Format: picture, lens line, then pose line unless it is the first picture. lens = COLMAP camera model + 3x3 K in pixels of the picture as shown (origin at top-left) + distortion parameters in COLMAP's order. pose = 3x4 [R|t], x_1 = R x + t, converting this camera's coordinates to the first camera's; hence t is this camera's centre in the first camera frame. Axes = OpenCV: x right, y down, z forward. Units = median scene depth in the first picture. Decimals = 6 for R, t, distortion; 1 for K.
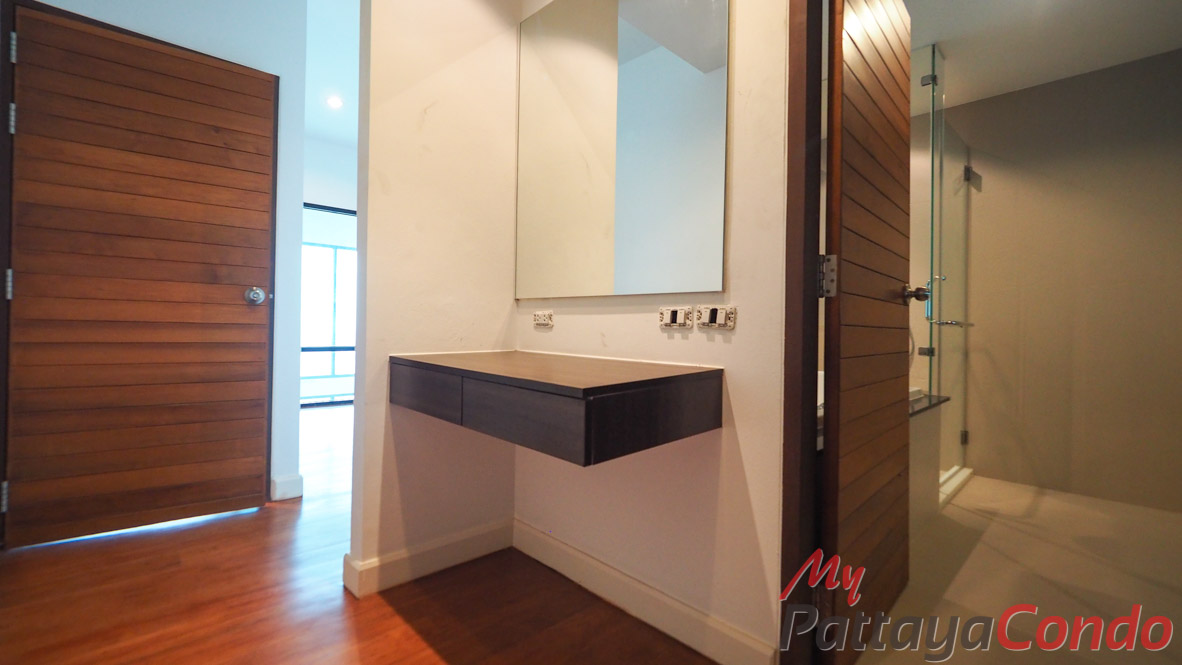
lens RADIAL K [[494.5, 0, 586.0], [0, 494.5, 330.1], [0, 0, 1]] dist [-0.005900, -0.000064]
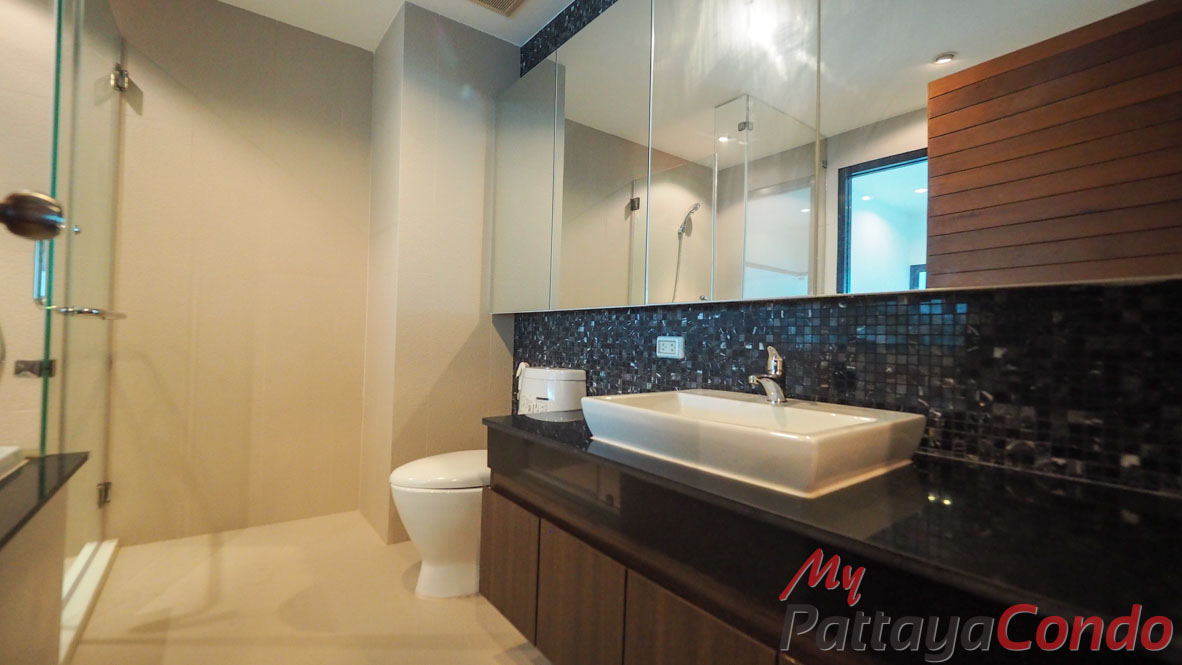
lens RADIAL K [[494.5, 0, 586.0], [0, 494.5, 330.1], [0, 0, 1]] dist [-0.005900, -0.000064]
pose [[0.117644, 0.002941, 0.993051, 0.252206], [-0.024104, 0.999709, -0.000105, -0.007477], [-0.992763, -0.023924, 0.117681, 0.373209]]
